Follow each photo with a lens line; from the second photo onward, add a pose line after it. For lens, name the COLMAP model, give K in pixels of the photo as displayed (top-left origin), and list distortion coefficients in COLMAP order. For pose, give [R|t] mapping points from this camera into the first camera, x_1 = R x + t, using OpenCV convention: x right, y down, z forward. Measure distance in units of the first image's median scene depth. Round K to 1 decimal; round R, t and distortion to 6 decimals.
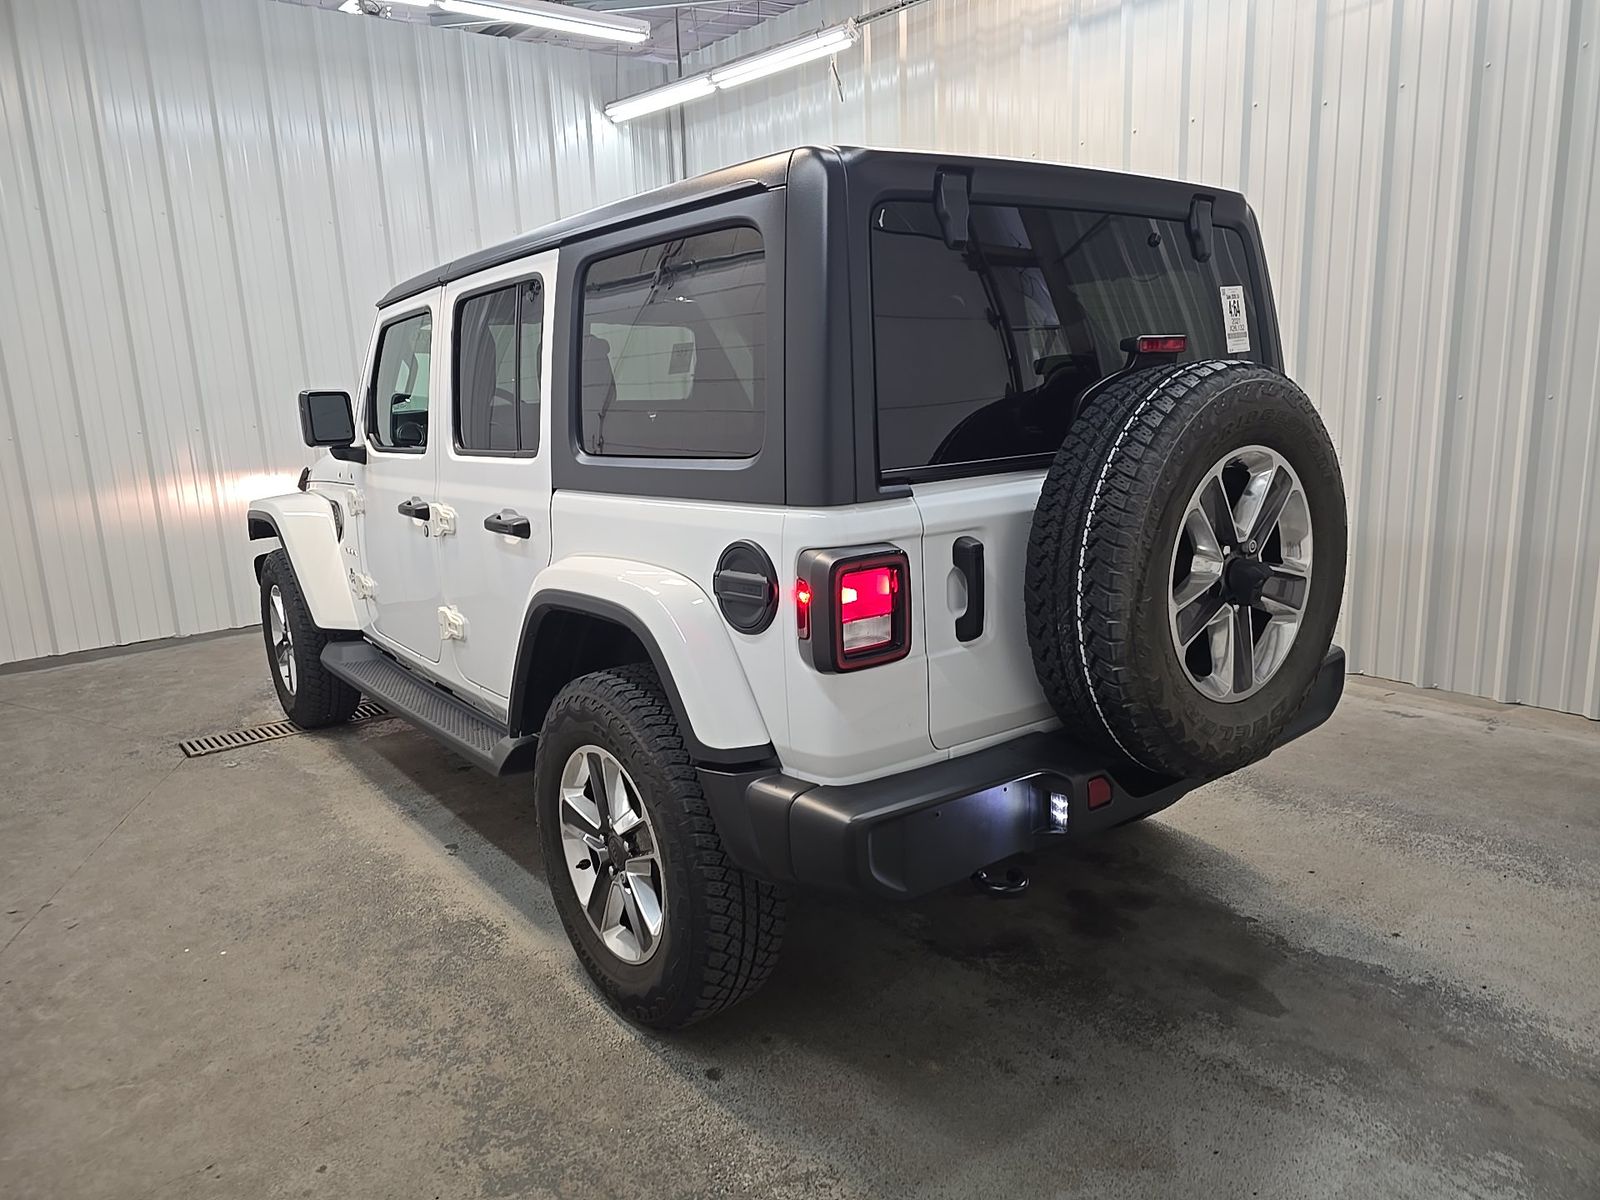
lens RADIAL K [[1071.9, 0, 792.3], [0, 1071.9, 603.5], [0, 0, 1]] dist [0.072998, -0.069903]
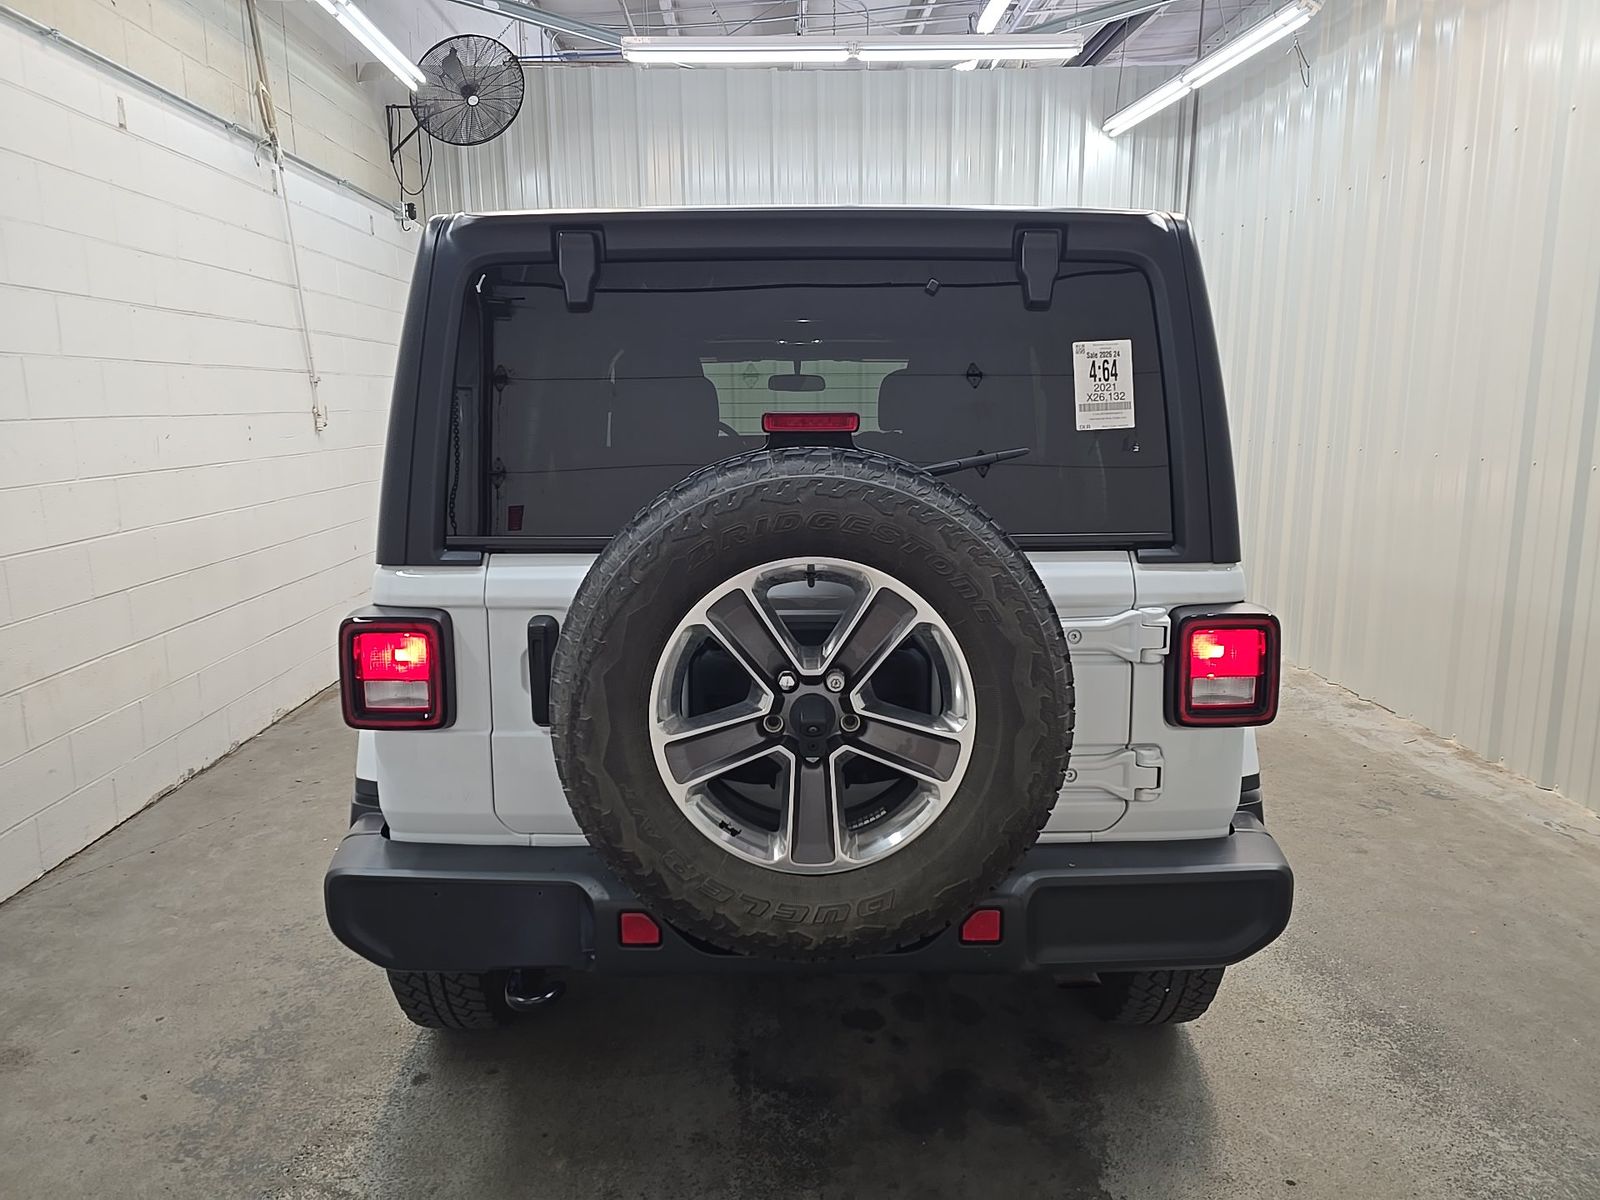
lens RADIAL K [[1075.1, 0, 793.0], [0, 1075.1, 598.8], [0, 0, 1]] dist [0.043970, -0.033203]
pose [[0.794325, 0.141813, -0.590709, 0.751729], [-0.149602, 0.988089, 0.036044, -0.121287], [0.588784, 0.059740, 0.806080, 0.312572]]
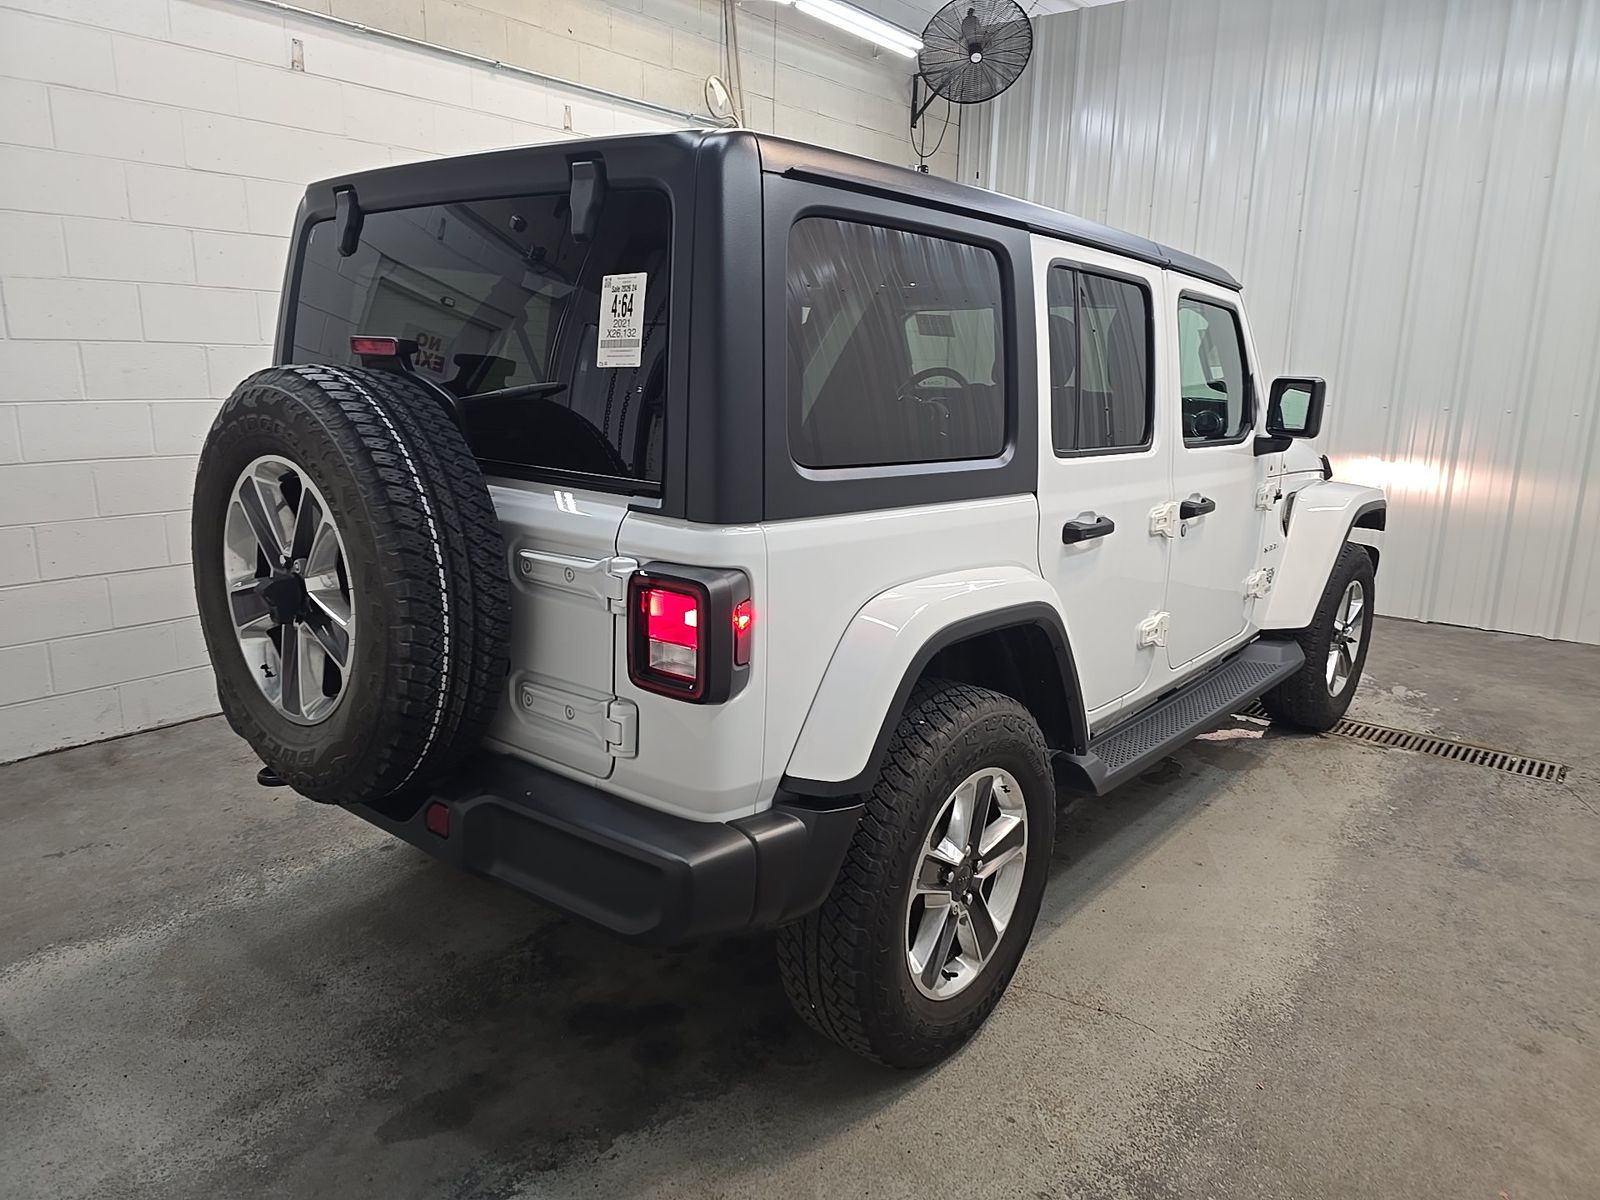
lens RADIAL K [[1075.1, 0, 793.0], [0, 1075.1, 598.8], [0, 0, 1]] dist [0.043970, -0.033203]
pose [[0.211919, 0.259477, -0.942211, 1.237324], [-0.234604, 0.949424, 0.208697, -0.283712], [0.948710, 0.176819, 0.262075, 1.030443]]
